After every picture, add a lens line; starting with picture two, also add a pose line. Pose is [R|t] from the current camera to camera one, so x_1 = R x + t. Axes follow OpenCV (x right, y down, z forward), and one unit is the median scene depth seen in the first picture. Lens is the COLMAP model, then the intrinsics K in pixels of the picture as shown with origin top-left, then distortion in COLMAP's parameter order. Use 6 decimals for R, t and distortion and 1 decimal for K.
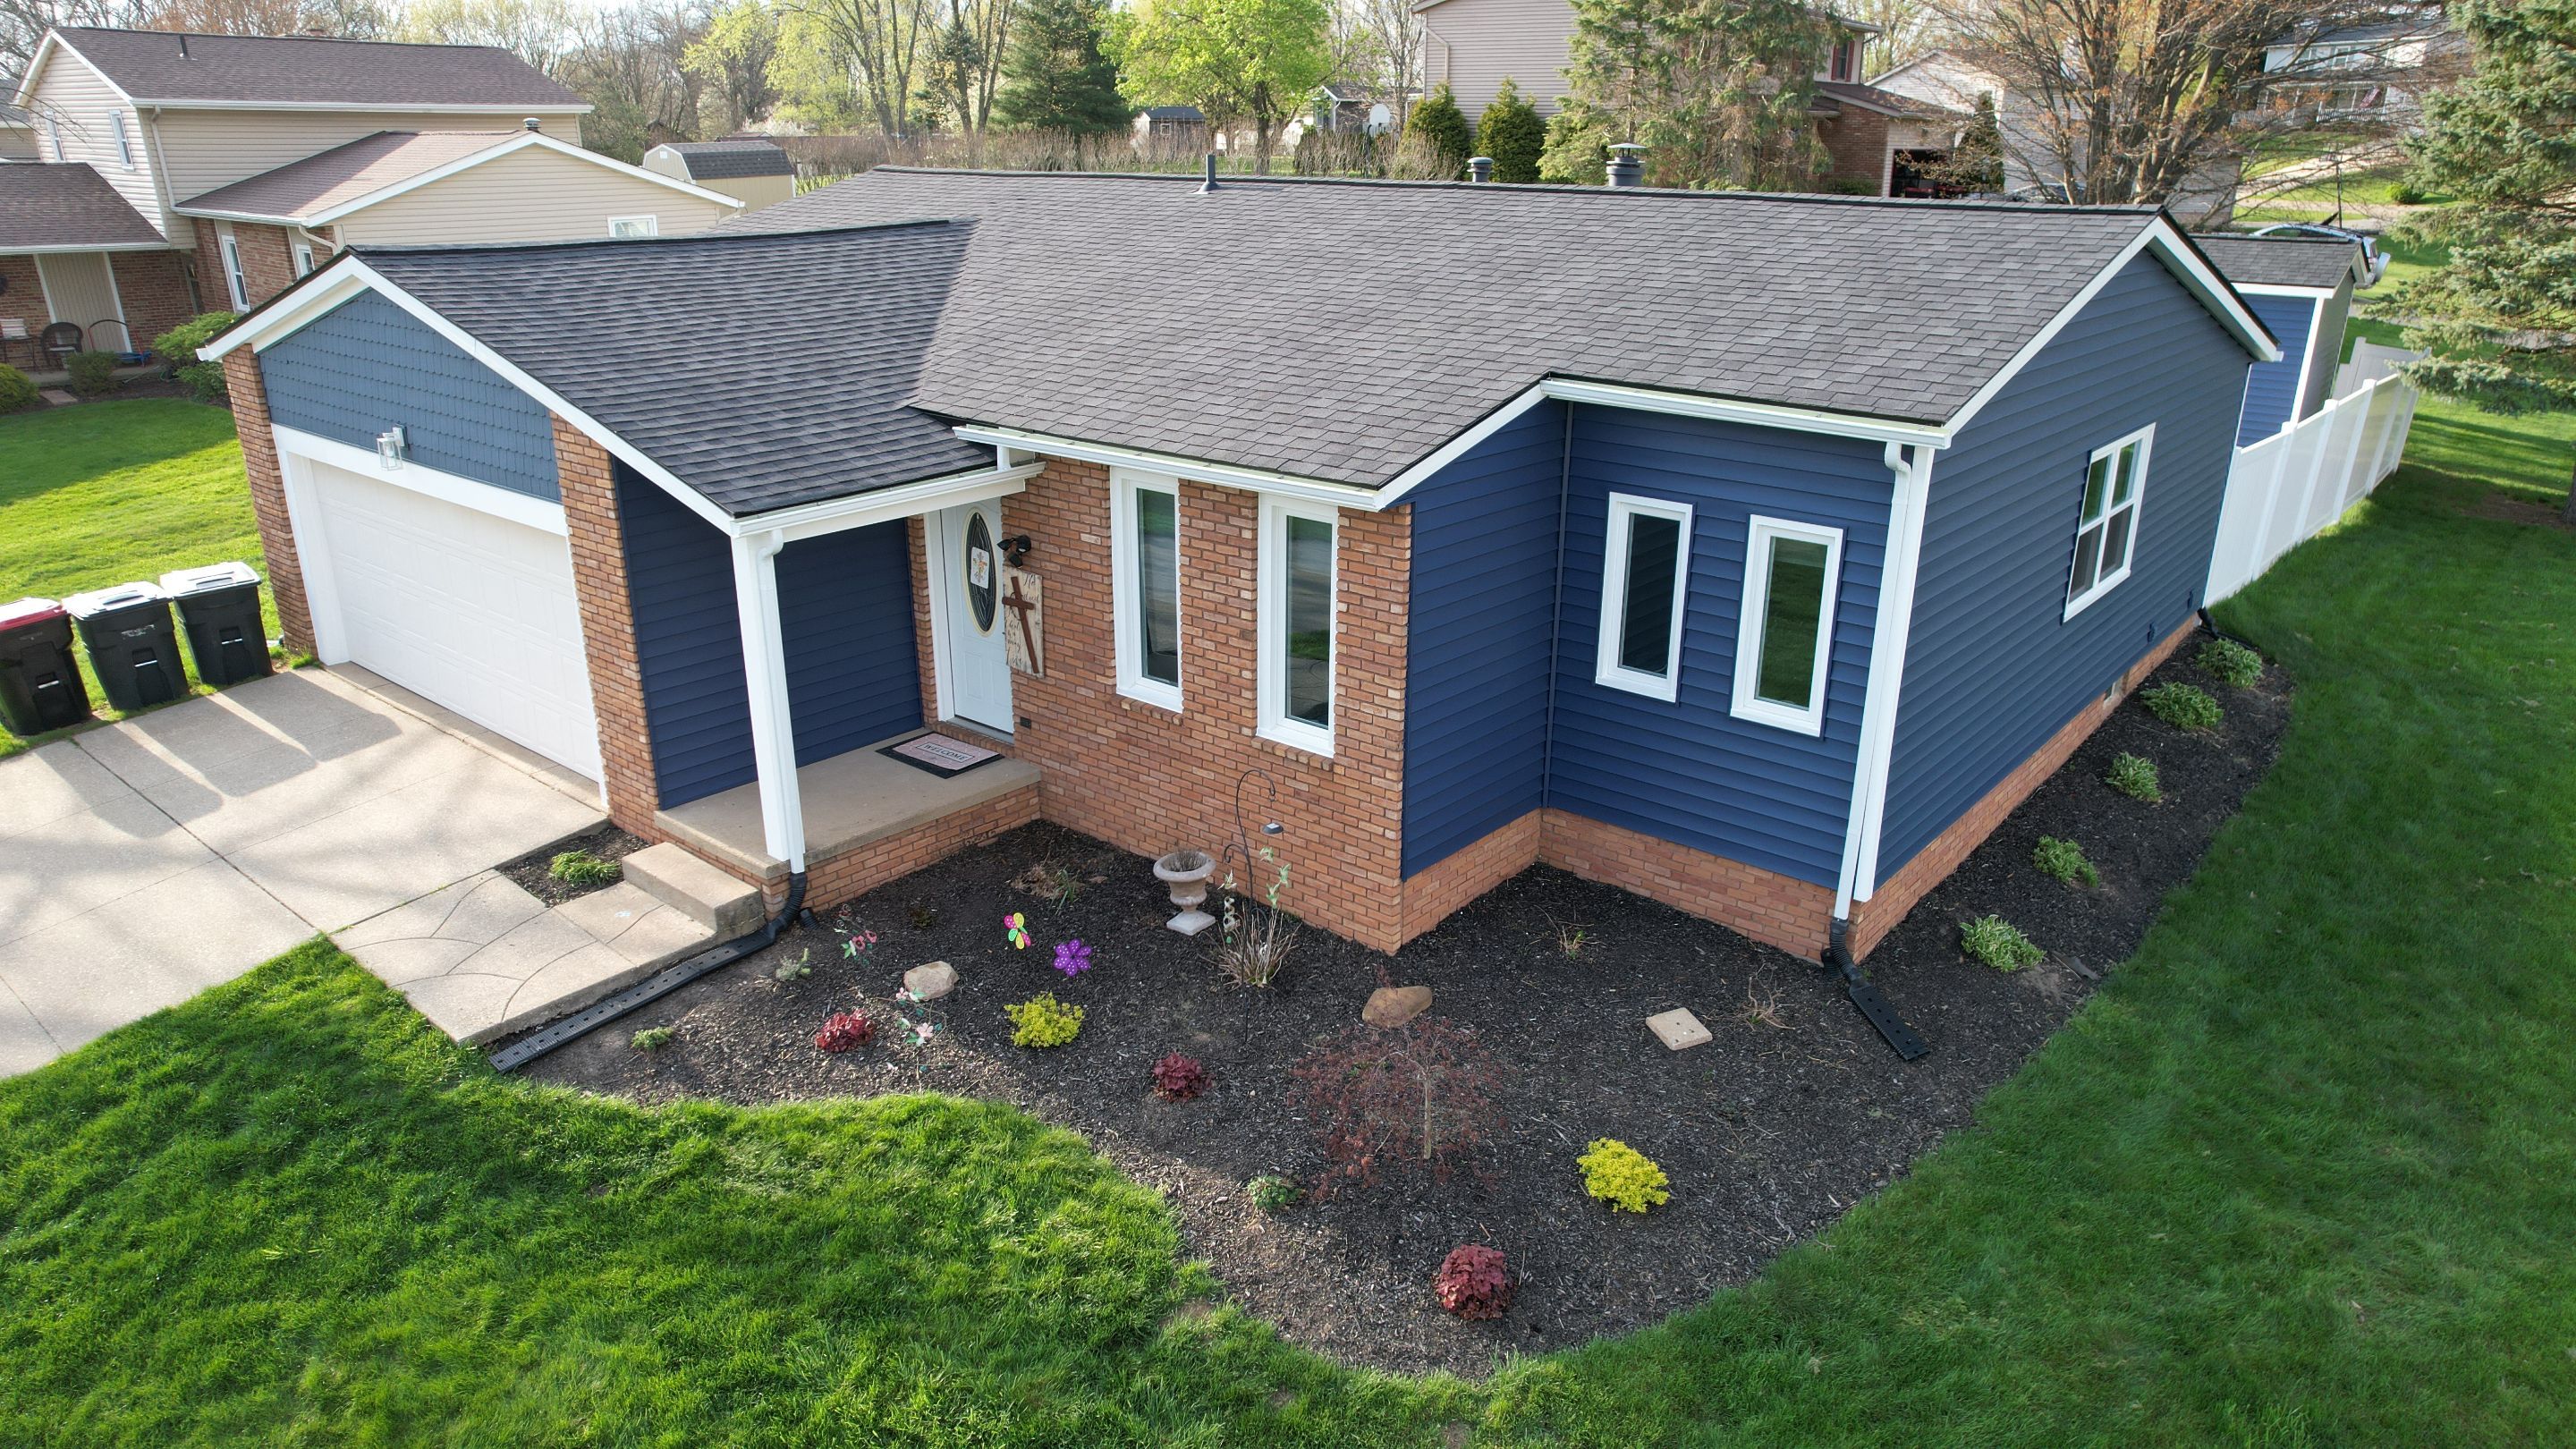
lens RADIAL K [[1625.6, 0, 1288.0], [0, 1625.6, 724.5], [0, 0, 1]] dist [-0.083256, 0.066346]
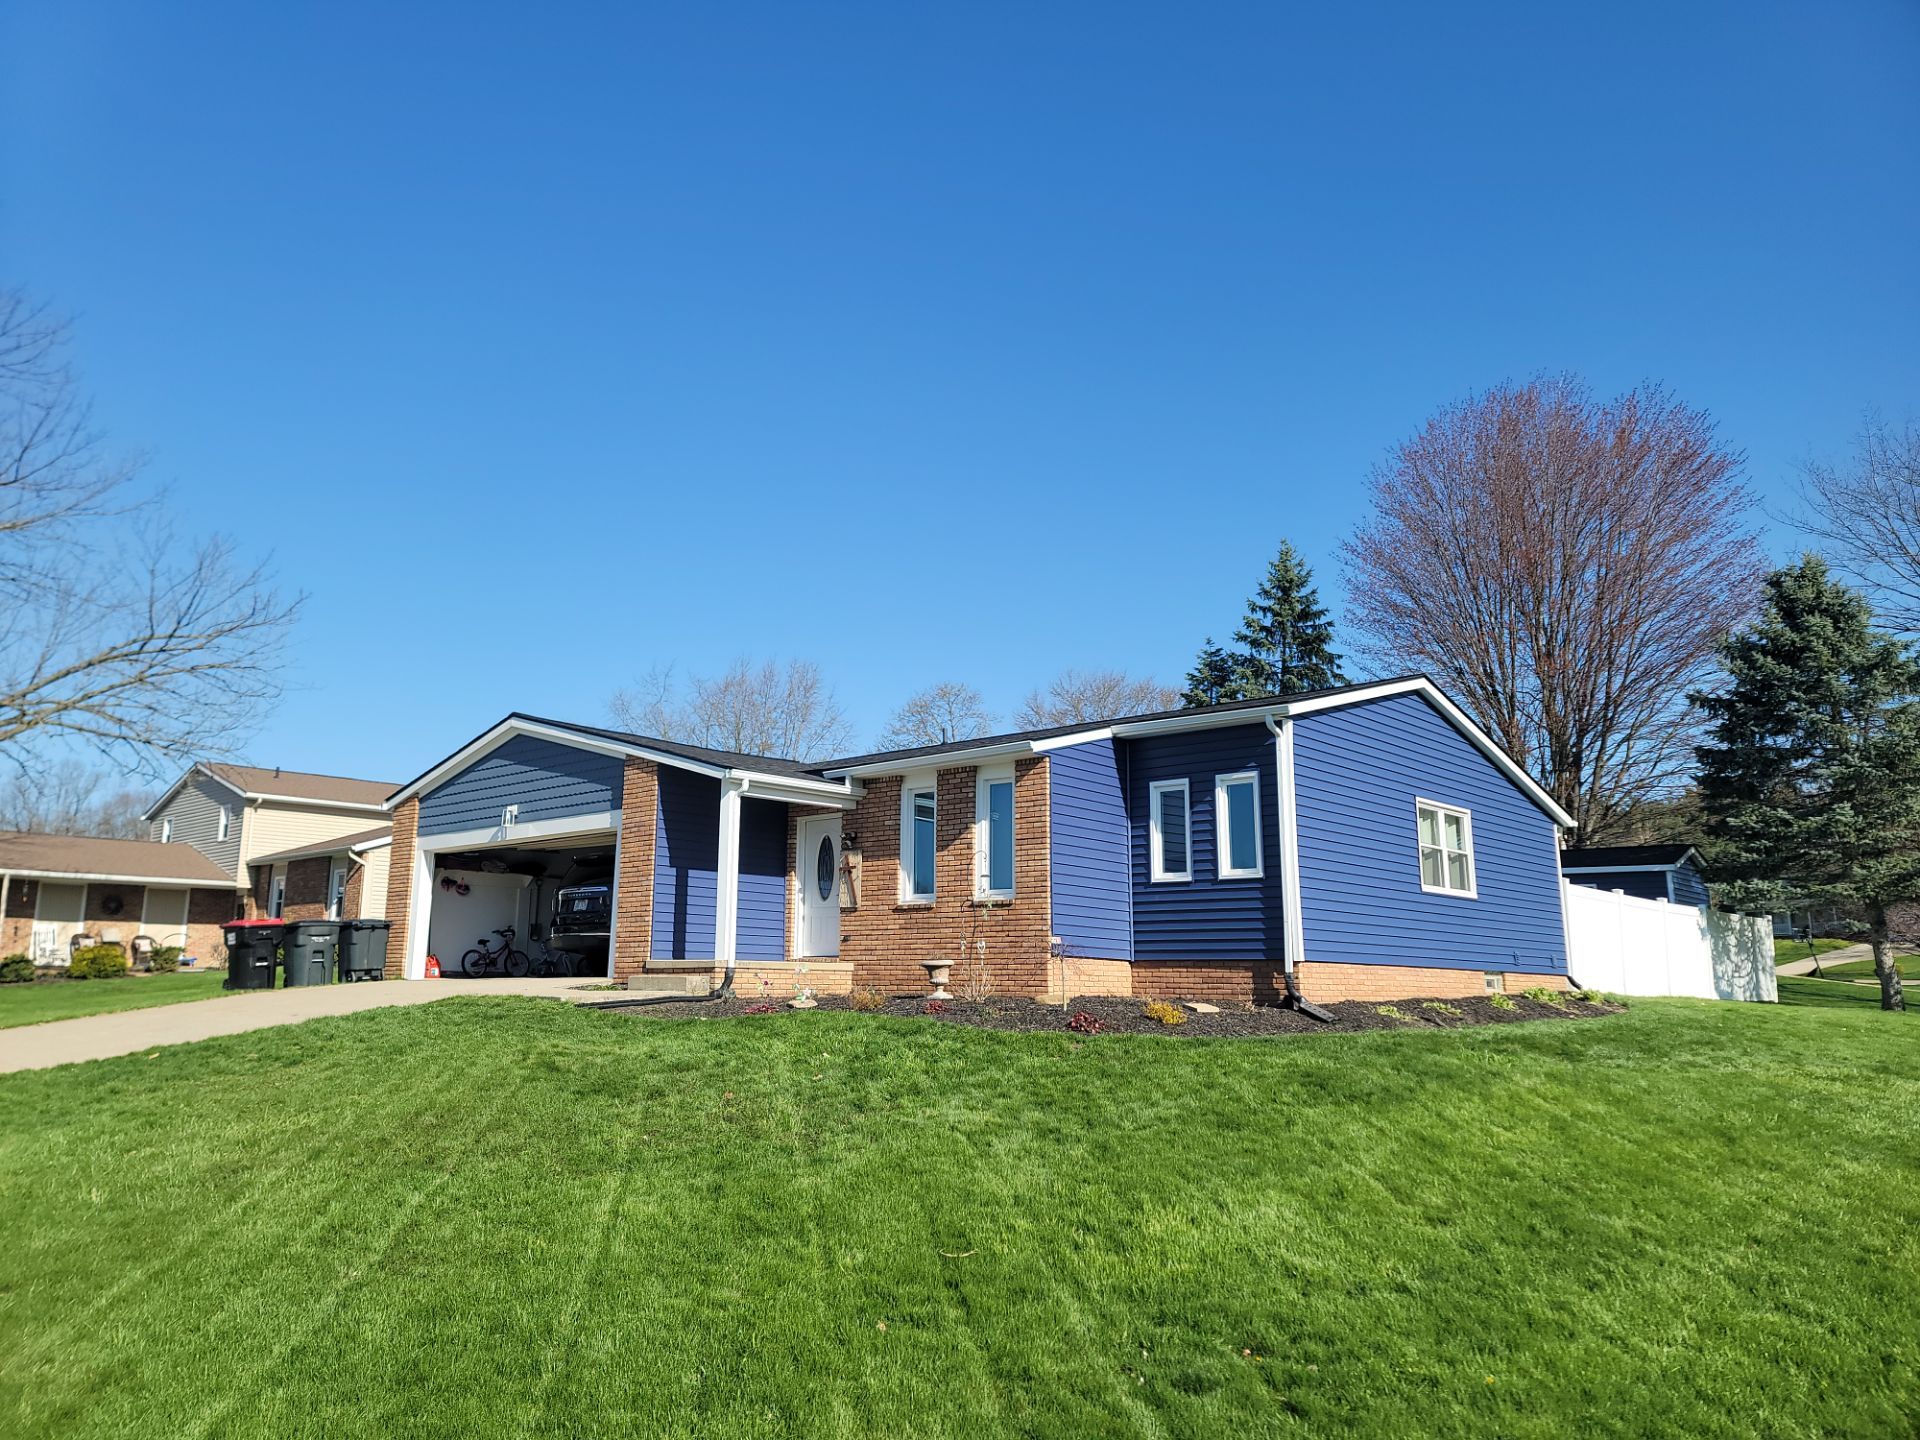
lens RADIAL K [[1366.2, 0, 960.0], [0, 1366.2, 720.0], [0, 0, 1]] dist [0.095529, 0.000291]
pose [[0.999989, -0.003773, -0.002906, -0.031225], [0.001738, 0.857241, -0.514912, 0.634050], [0.004434, 0.514902, 0.857238, -0.482945]]
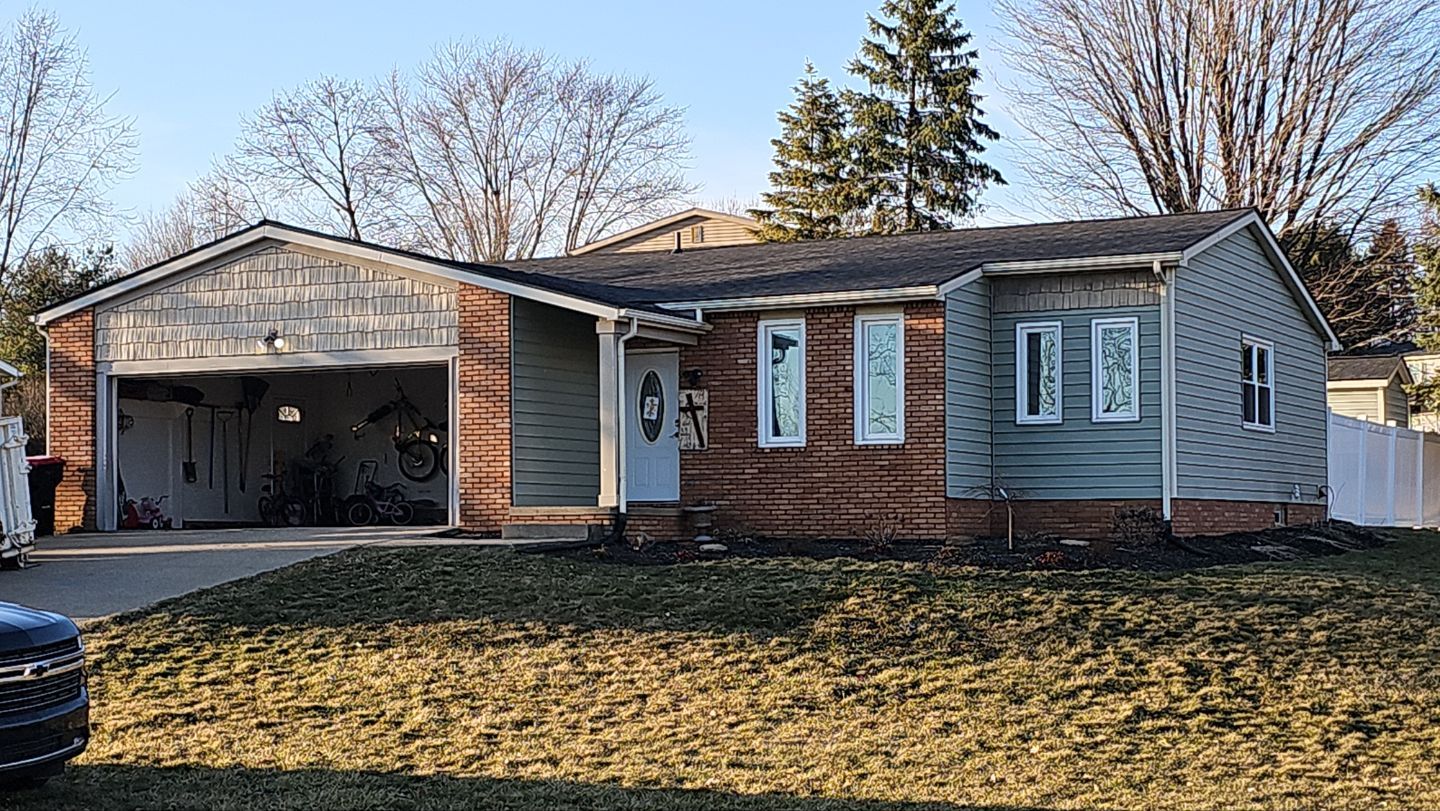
lens RADIAL K [[2299.1, 0, 720.0], [0, 2299.1, 405.5], [0, 0, 1]] dist [0.228383, -0.002322]
pose [[0.968914, -0.000903, 0.247398, -0.804419], [0.098683, 0.918408, -0.383131, 0.942195], [-0.226866, 0.395635, 0.889947, -1.319446]]
